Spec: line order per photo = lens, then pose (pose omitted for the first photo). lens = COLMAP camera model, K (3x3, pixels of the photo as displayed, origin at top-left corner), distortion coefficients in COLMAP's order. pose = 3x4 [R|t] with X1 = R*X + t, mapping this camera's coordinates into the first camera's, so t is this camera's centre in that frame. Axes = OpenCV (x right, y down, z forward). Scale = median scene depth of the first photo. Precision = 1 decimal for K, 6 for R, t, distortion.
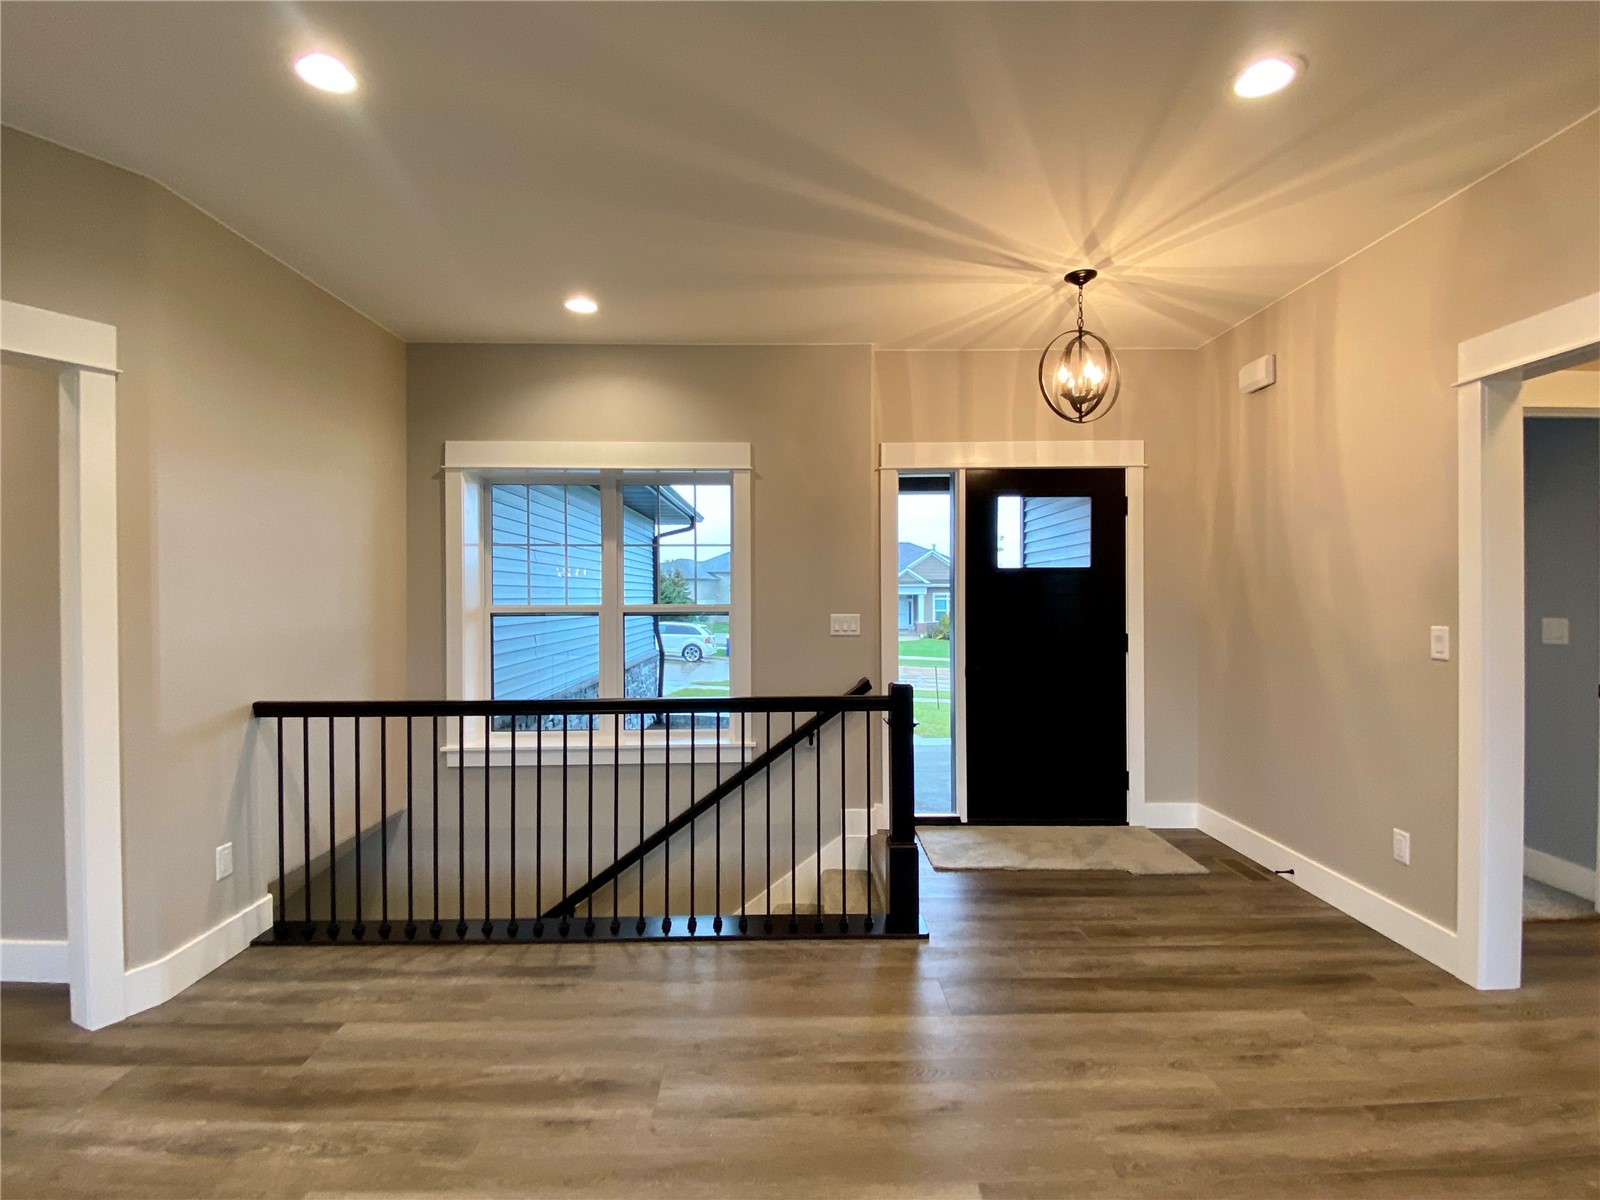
lens RADIAL K [[757.3, 0, 799.5], [0, 757.3, 597.7], [0, 0, 1]] dist [0.001084, 0.000046]
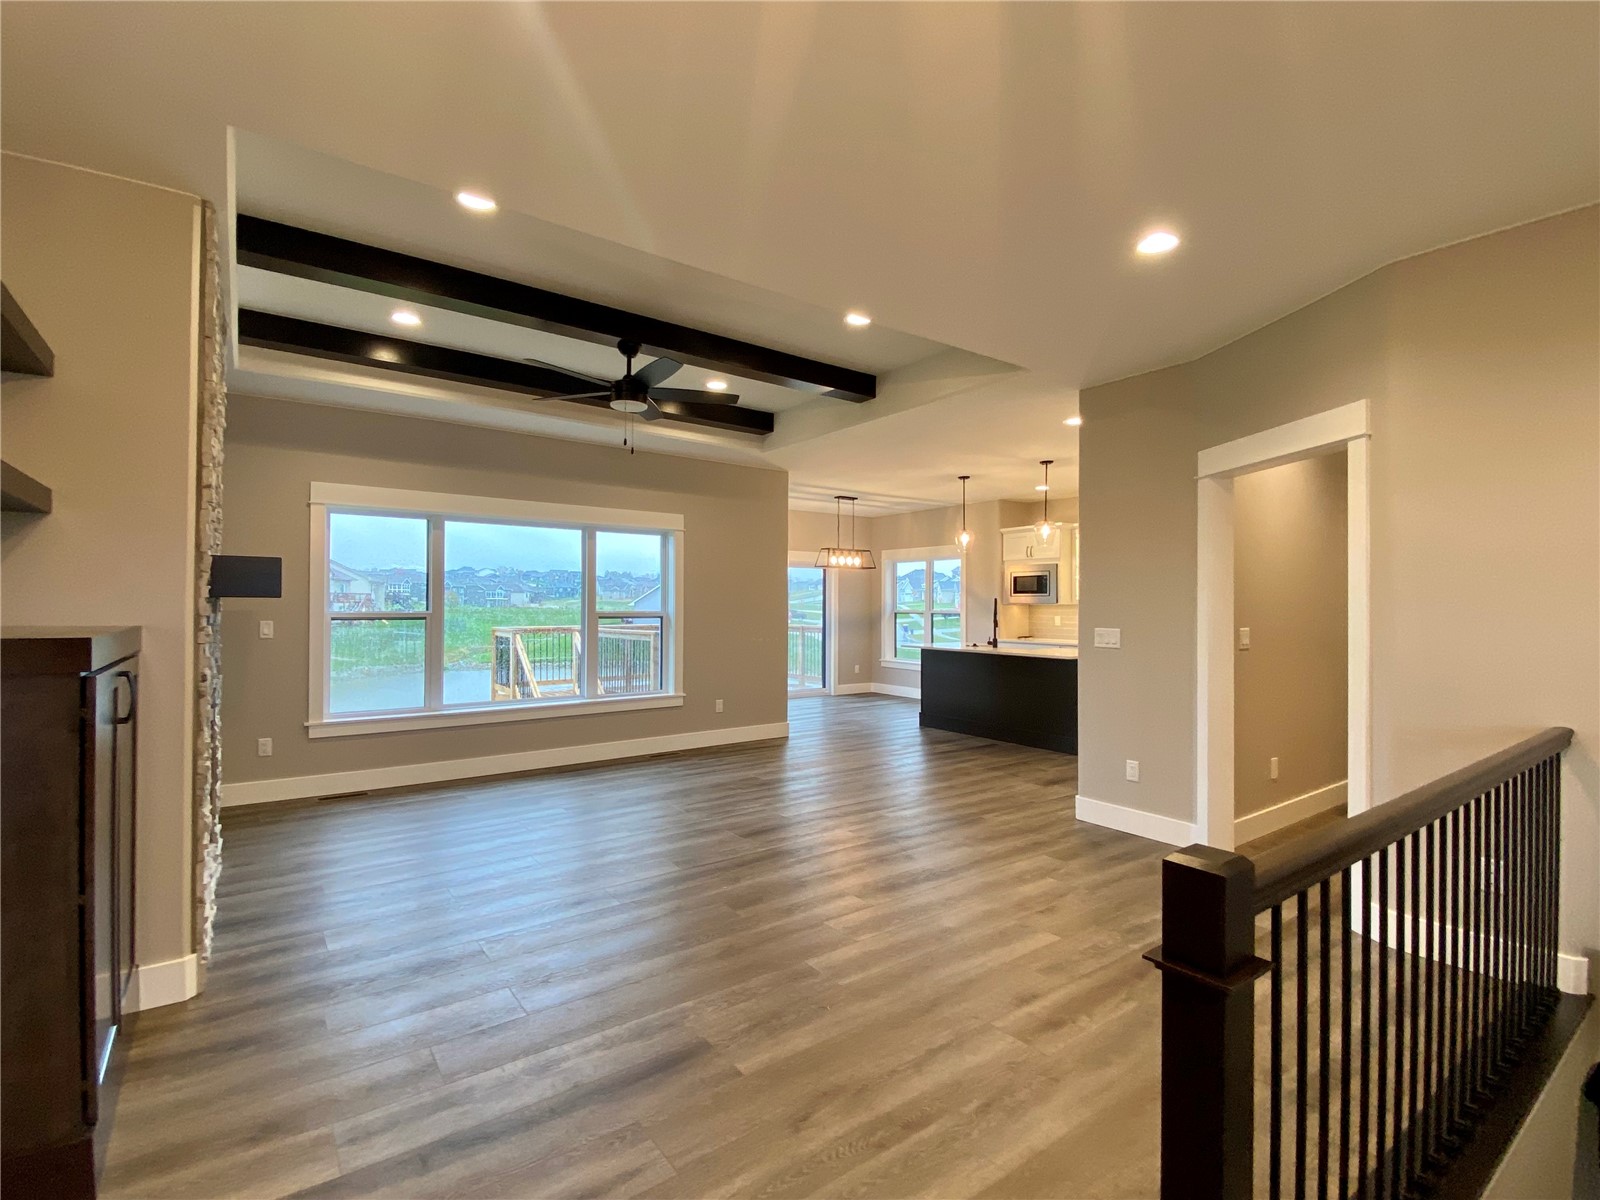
lens RADIAL K [[757.3, 0, 799.4], [0, 757.3, 602.5], [0, 0, 1]] dist [0.001084, 0.000046]
pose [[-0.812677, 0.000361, -0.582714, 0.751297], [-0.004386, 0.999968, 0.006736, -0.014674], [0.582698, 0.008030, -0.812649, 1.744555]]
